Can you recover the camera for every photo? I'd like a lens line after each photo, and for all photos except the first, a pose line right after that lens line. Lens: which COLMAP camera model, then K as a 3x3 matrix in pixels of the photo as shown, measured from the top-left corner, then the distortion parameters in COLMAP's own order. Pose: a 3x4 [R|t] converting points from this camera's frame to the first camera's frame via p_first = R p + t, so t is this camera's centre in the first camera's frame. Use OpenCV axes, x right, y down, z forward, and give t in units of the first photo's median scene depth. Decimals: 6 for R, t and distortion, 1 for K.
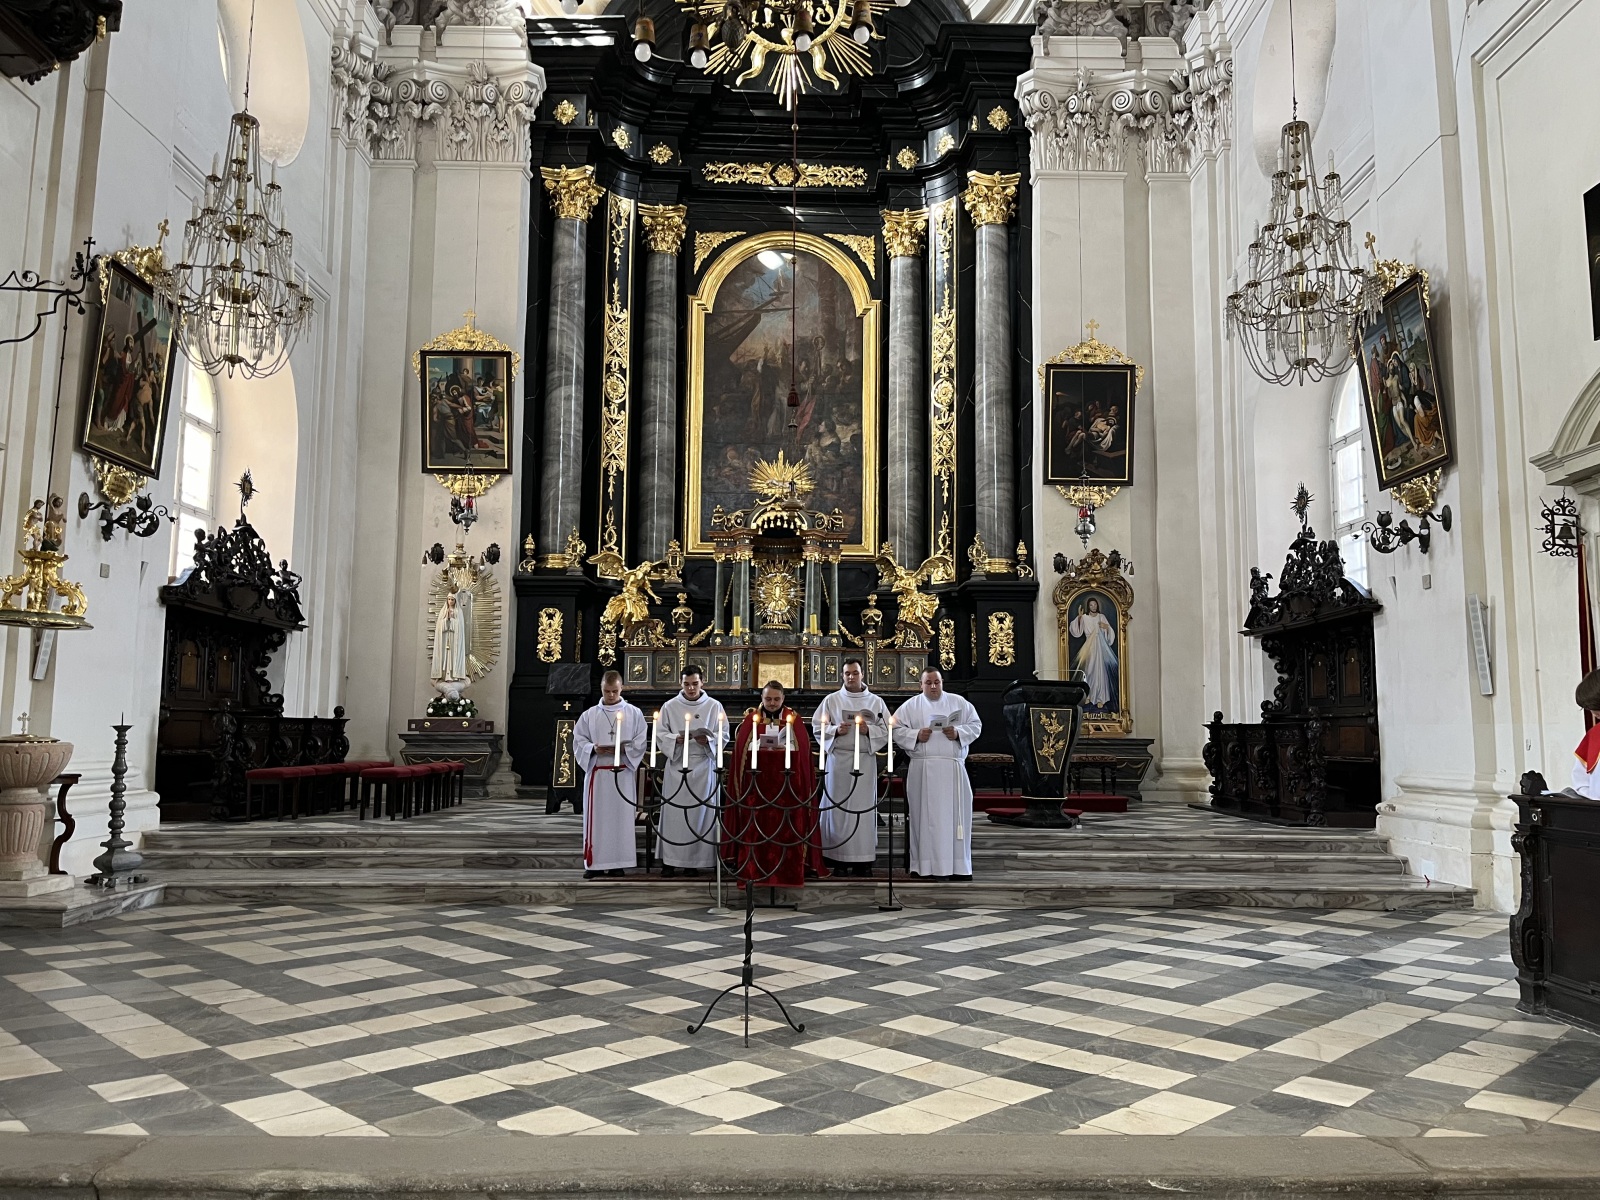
lens RADIAL K [[1209.7, 0, 813.8], [0, 1209.7, 588.0], [0, 0, 1]] dist [0.049565, -0.032091]
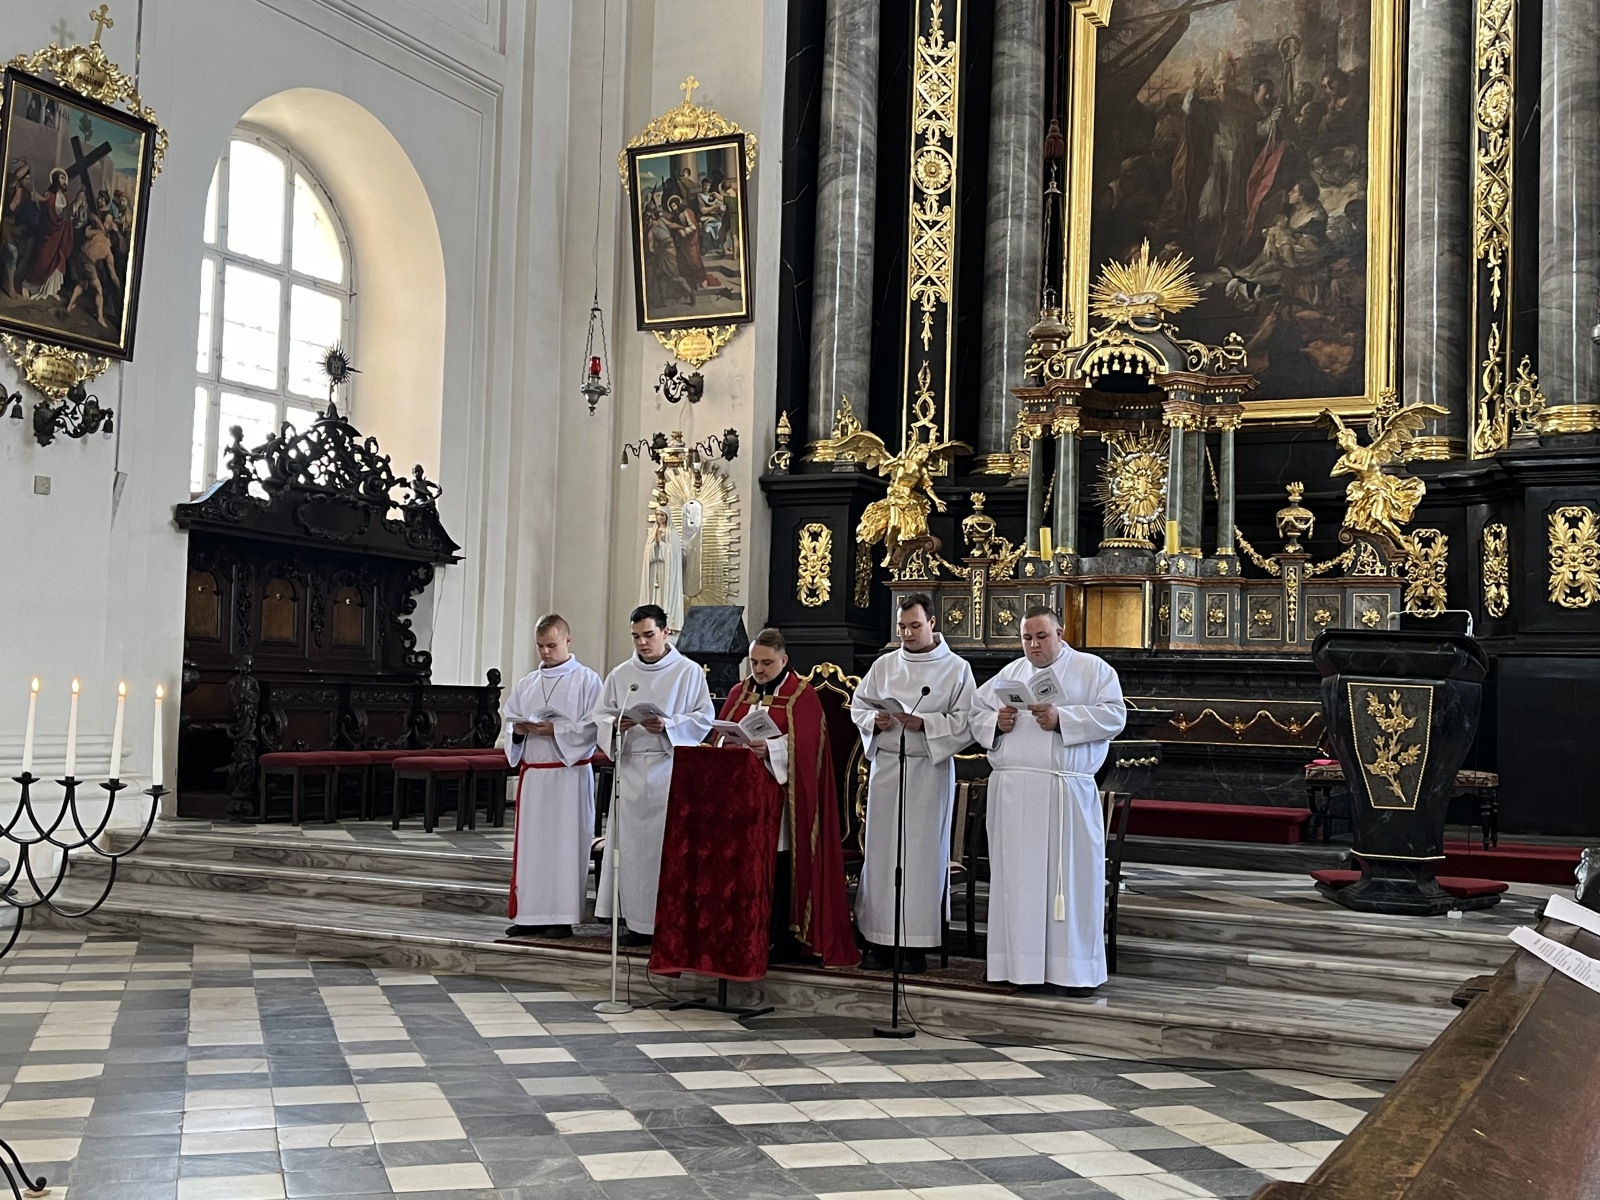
lens RADIAL K [[1813.9, 0, 801.4], [0, 1813.9, 585.4], [0, 0, 1]] dist [0.042453, 0.000000]
pose [[0.883669, -0.012788, -0.467937, 0.242843], [0.033708, 0.998770, 0.036362, 0.014857], [0.466897, -0.047905, 0.883013, 0.143314]]
